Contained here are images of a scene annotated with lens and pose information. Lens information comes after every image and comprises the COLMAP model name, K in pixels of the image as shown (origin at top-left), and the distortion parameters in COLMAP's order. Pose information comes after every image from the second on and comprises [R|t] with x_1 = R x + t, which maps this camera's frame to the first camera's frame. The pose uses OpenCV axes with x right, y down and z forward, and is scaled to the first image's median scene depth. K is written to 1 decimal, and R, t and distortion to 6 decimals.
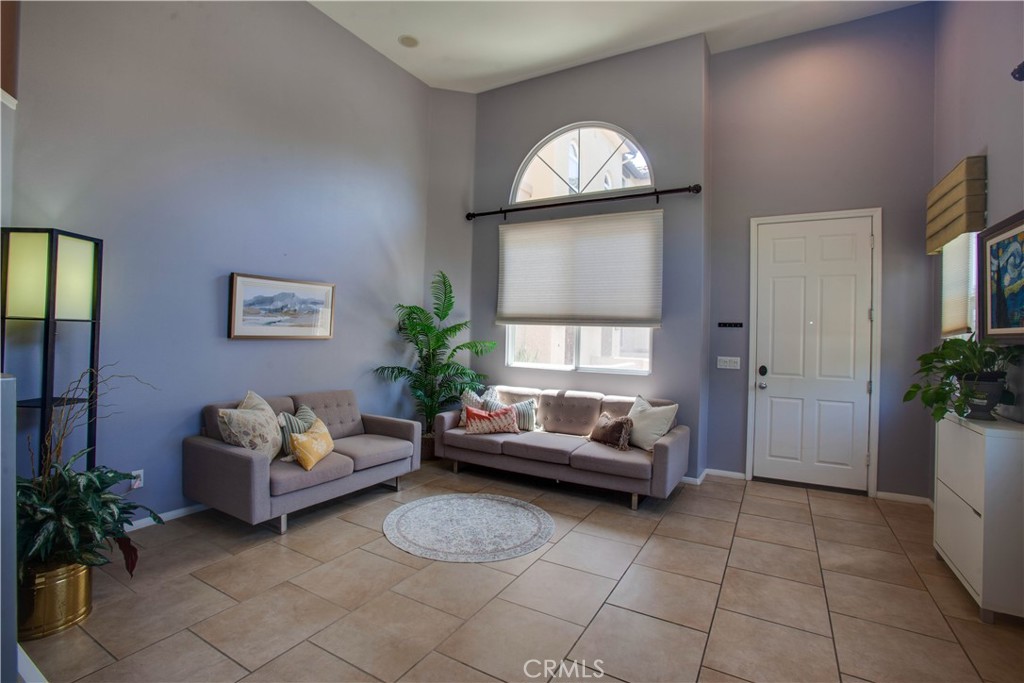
lens RADIAL K [[478.2, 0, 510.3], [0, 478.2, 332.0], [0, 0, 1]] dist [-0.082387, 0.031321]
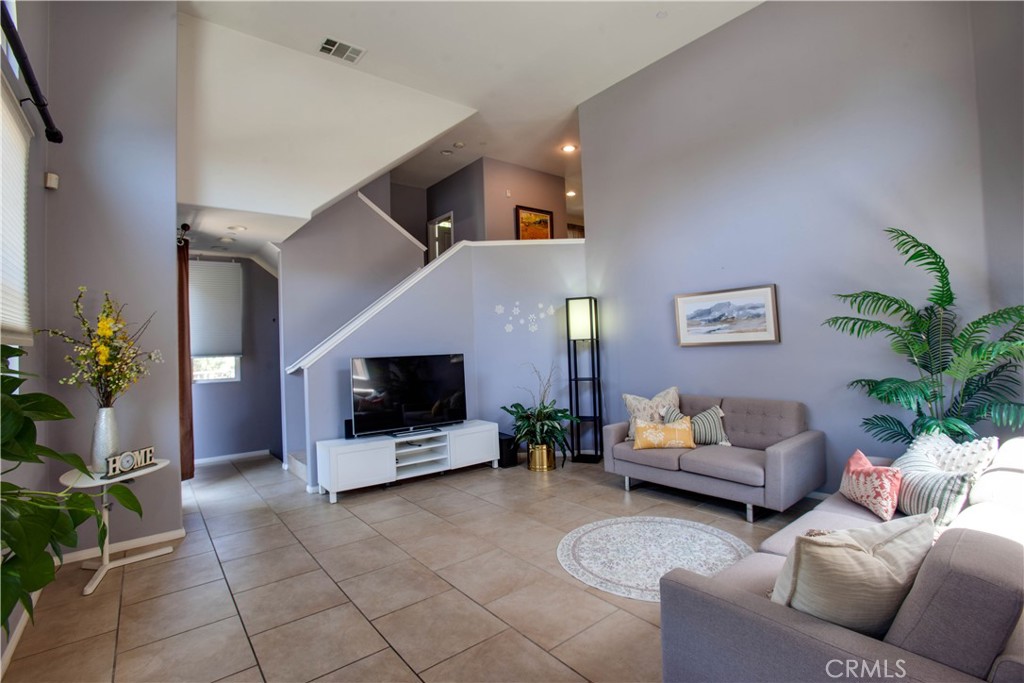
lens RADIAL K [[478.2, 0, 510.3], [0, 478.2, 332.0], [0, 0, 1]] dist [-0.082387, 0.031321]
pose [[-0.369522, -0.033296, -0.928625, 0.740780], [0.033845, 0.998212, -0.049259, 0.022394], [0.928606, -0.049632, -0.367734, 0.960308]]
